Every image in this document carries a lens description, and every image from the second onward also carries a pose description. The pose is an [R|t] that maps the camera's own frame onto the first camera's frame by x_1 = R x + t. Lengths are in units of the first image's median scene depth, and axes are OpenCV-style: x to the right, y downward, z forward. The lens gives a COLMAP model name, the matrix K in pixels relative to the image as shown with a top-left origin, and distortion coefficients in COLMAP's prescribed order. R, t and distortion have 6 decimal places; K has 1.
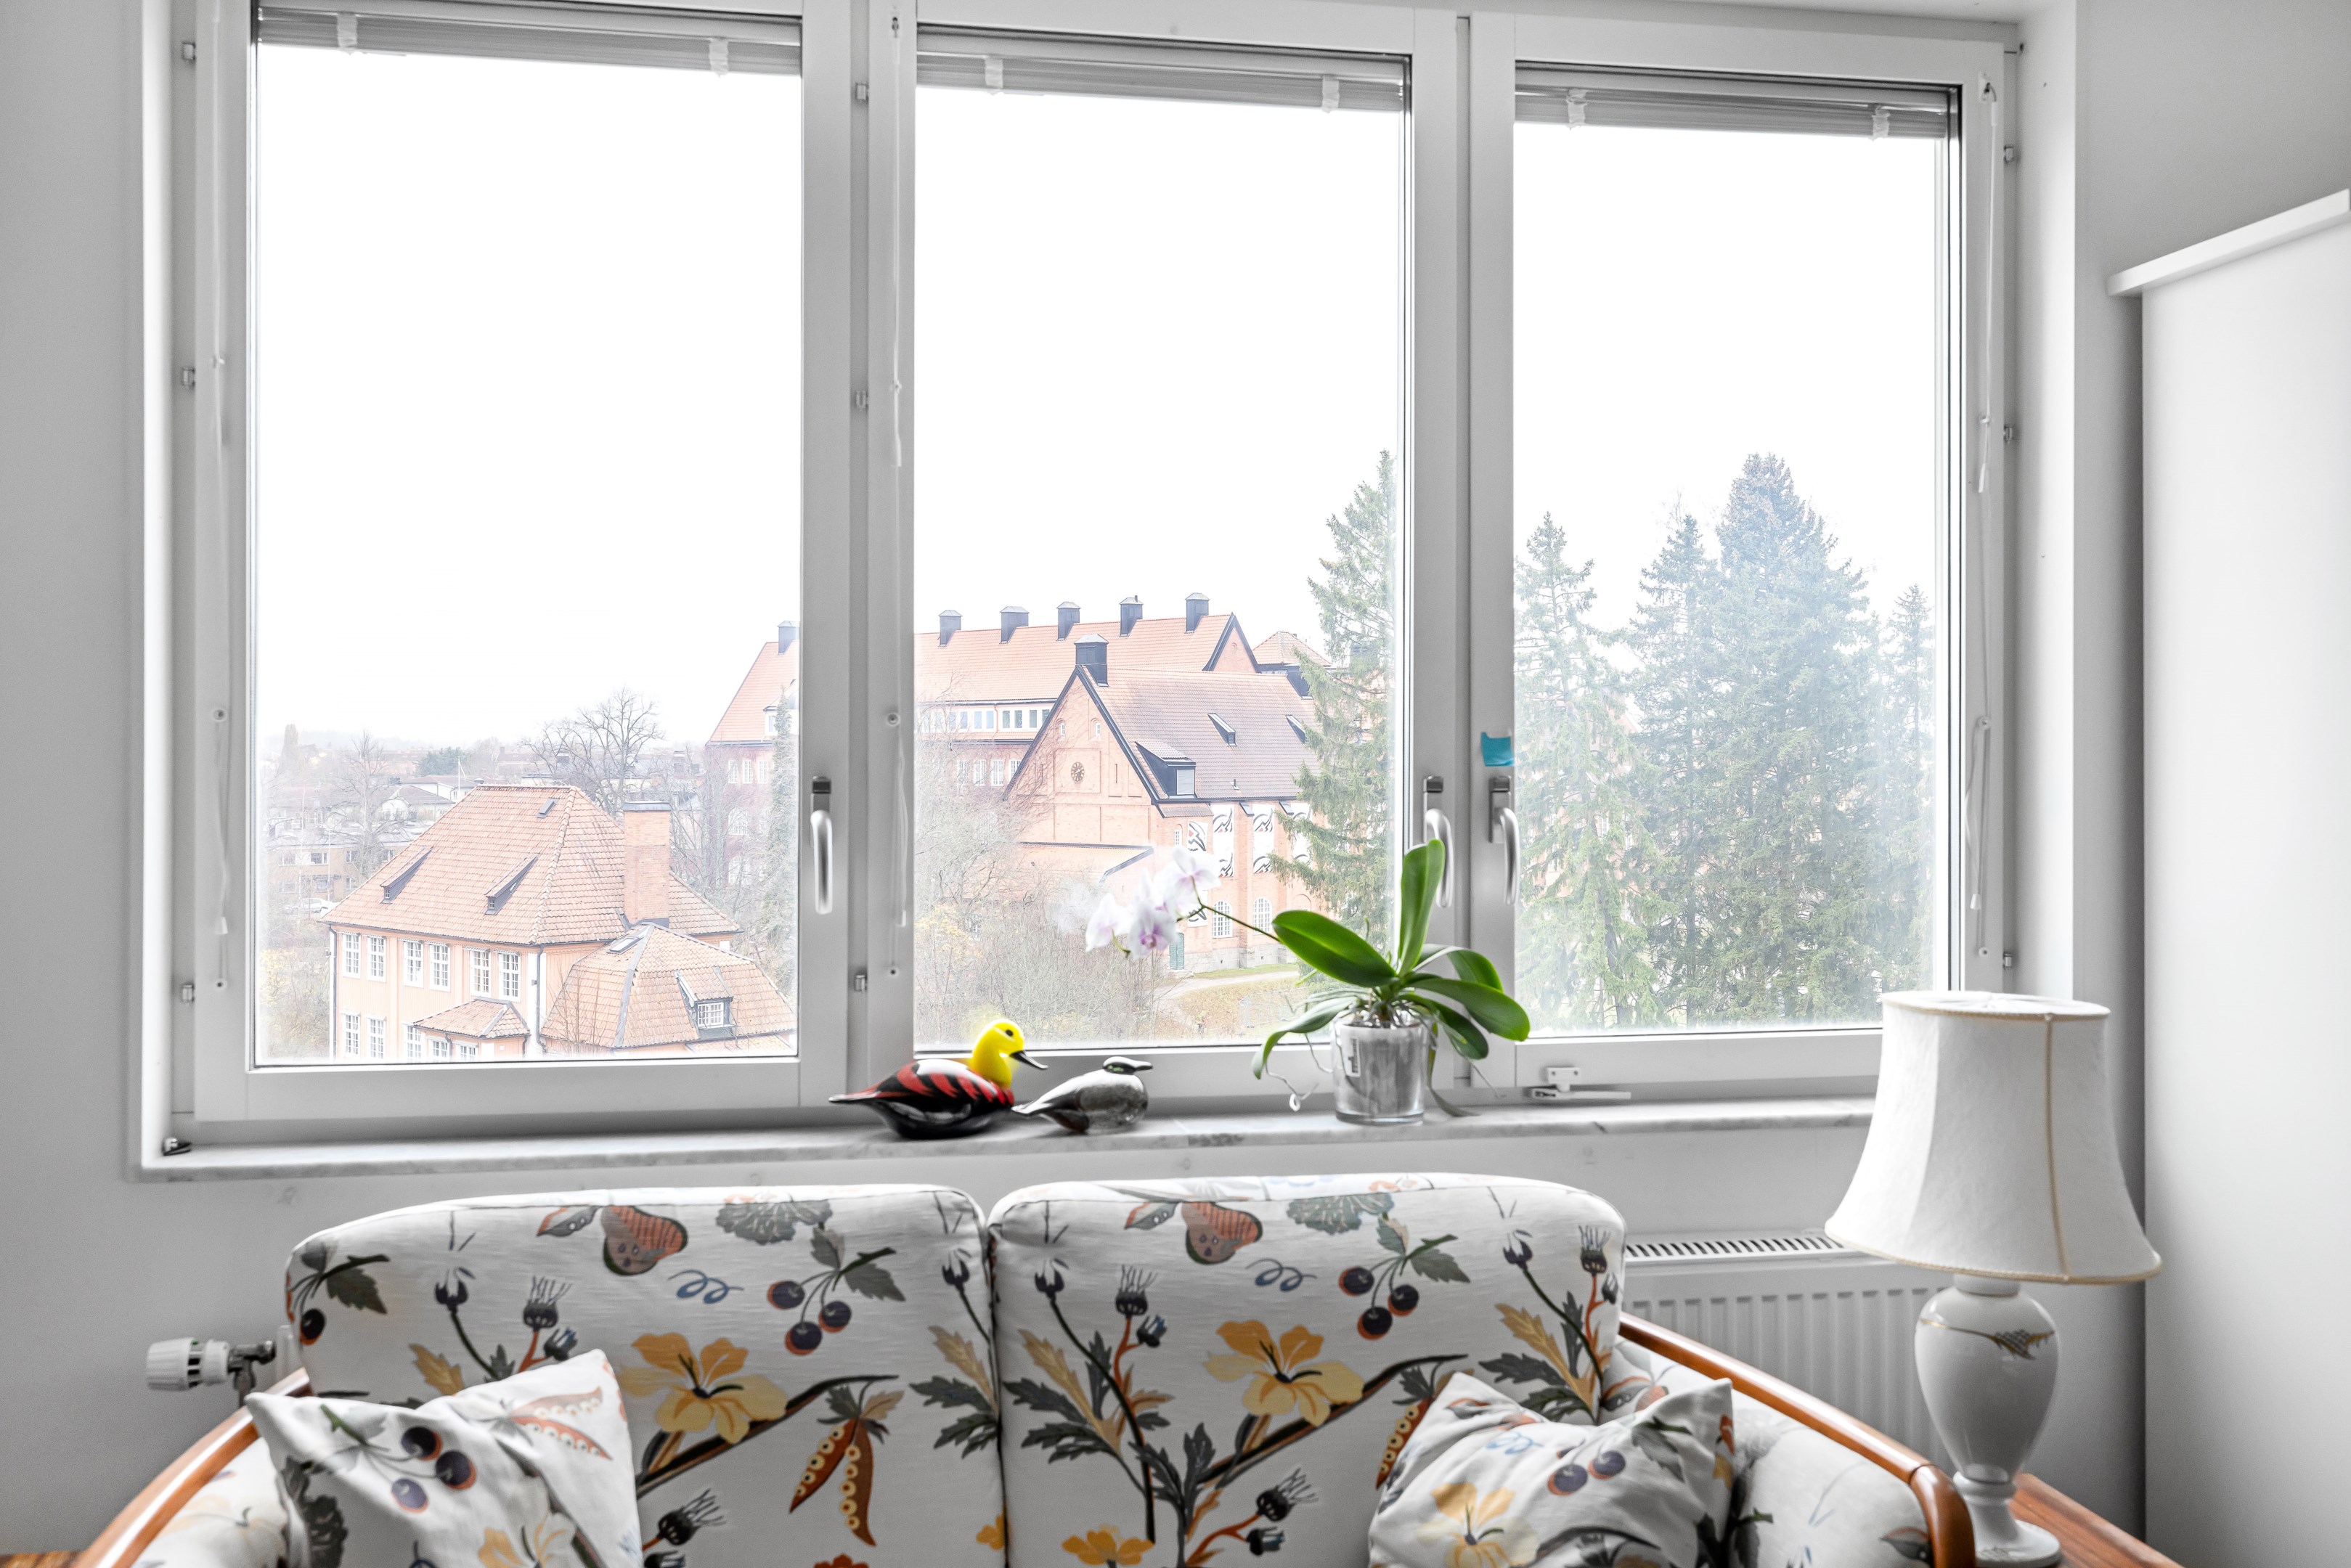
lens RADIAL K [[2274.1, 0, 1175.8], [0, 2274.1, 749.9], [0, 0, 1]] dist [0.000790, 0.000000]
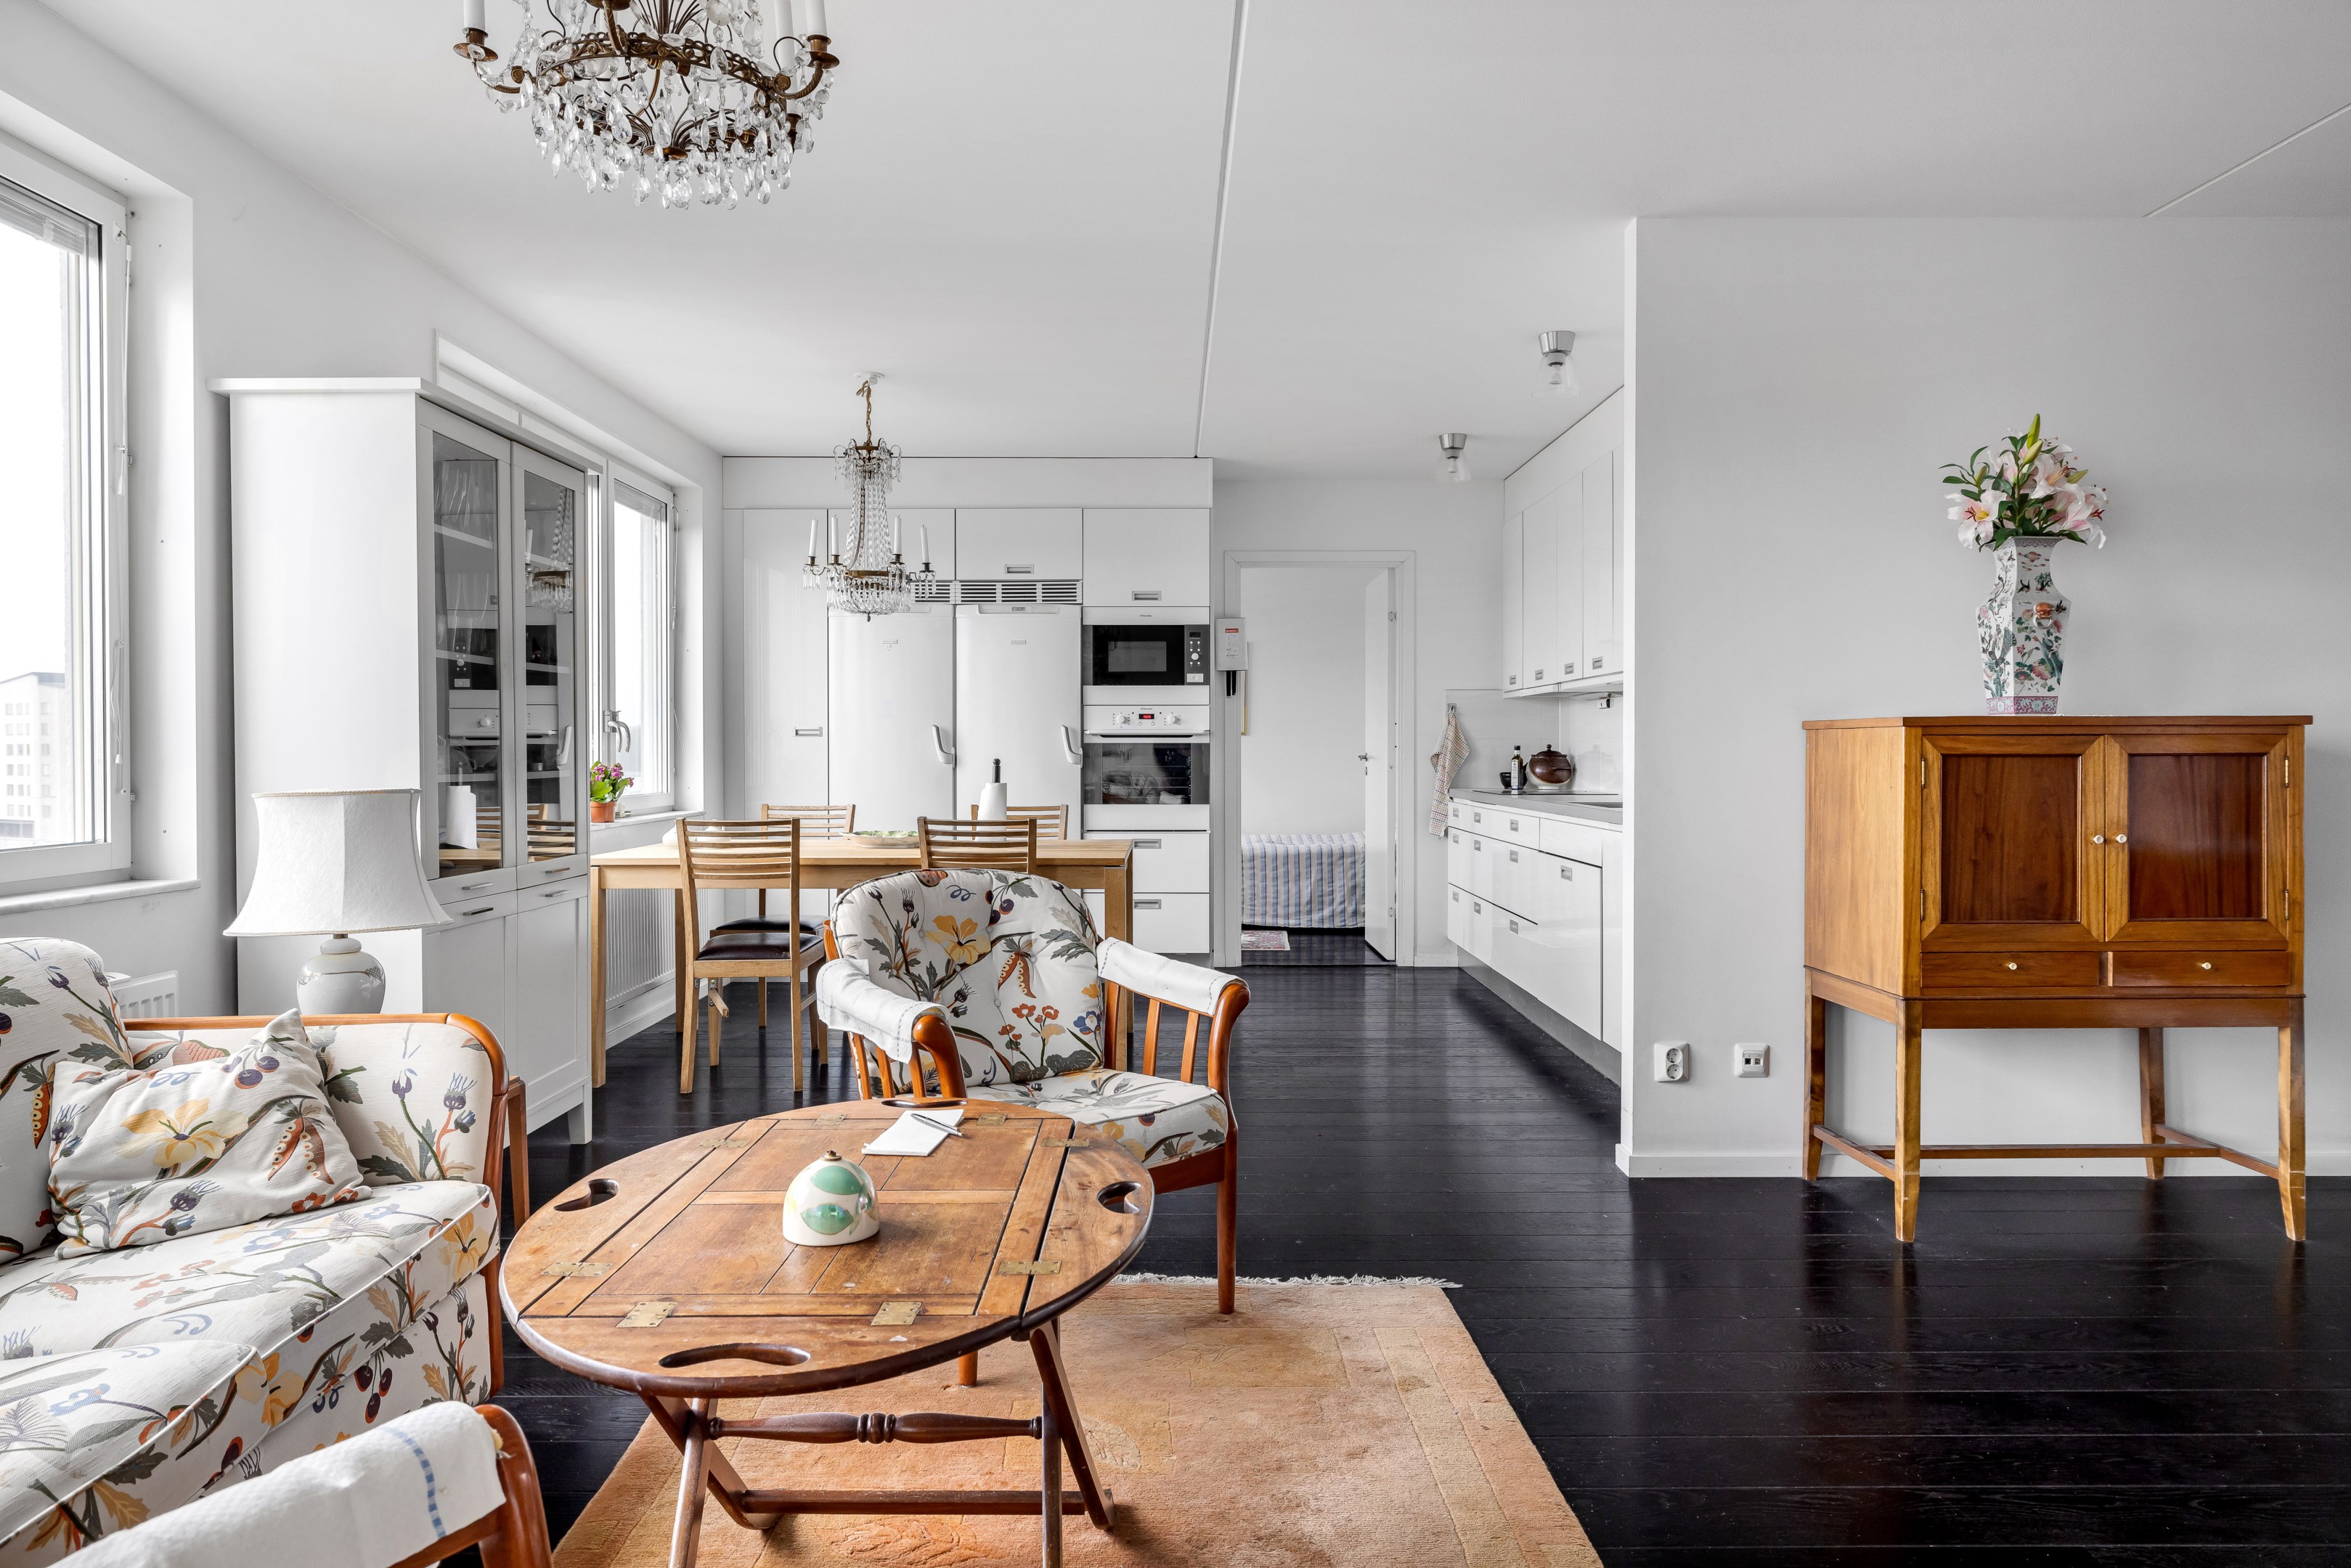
lens RADIAL K [[1444.6, 0, 1172.5], [0, 1444.6, 774.9], [0, 0, 1]] dist [-0.002160, 0.001269]
pose [[0.181657, -0.015024, 0.983247, -0.629868], [-0.004875, 0.999857, 0.016178, 0.075433], [-0.983350, -0.007732, 0.181558, 0.150105]]
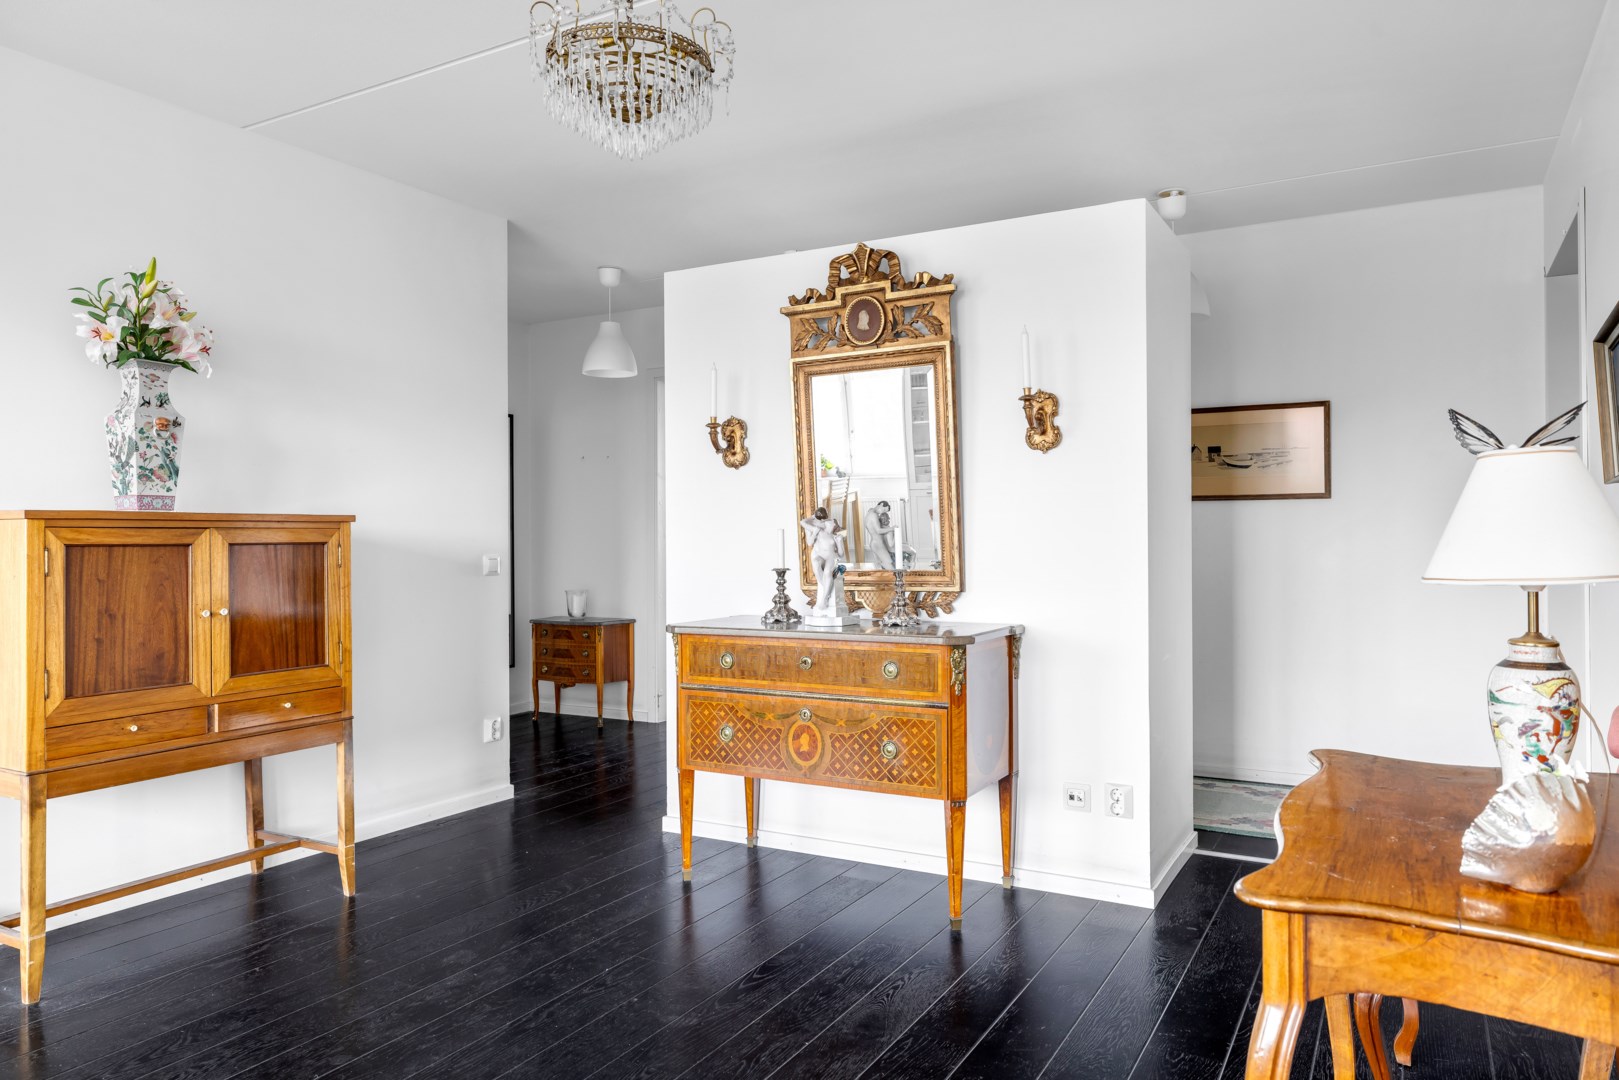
lens RADIAL K [[1080.0, 0, 808.3], [0, 1080.0, 530.0], [0, 0, 1]] dist [-0.005189, 0.001719]
pose [[-0.762345, 0.010228, 0.647090, -0.467000], [0.002225, 0.999911, -0.013183, 0.075611], [-0.647167, -0.008610, -0.762300, 0.035927]]
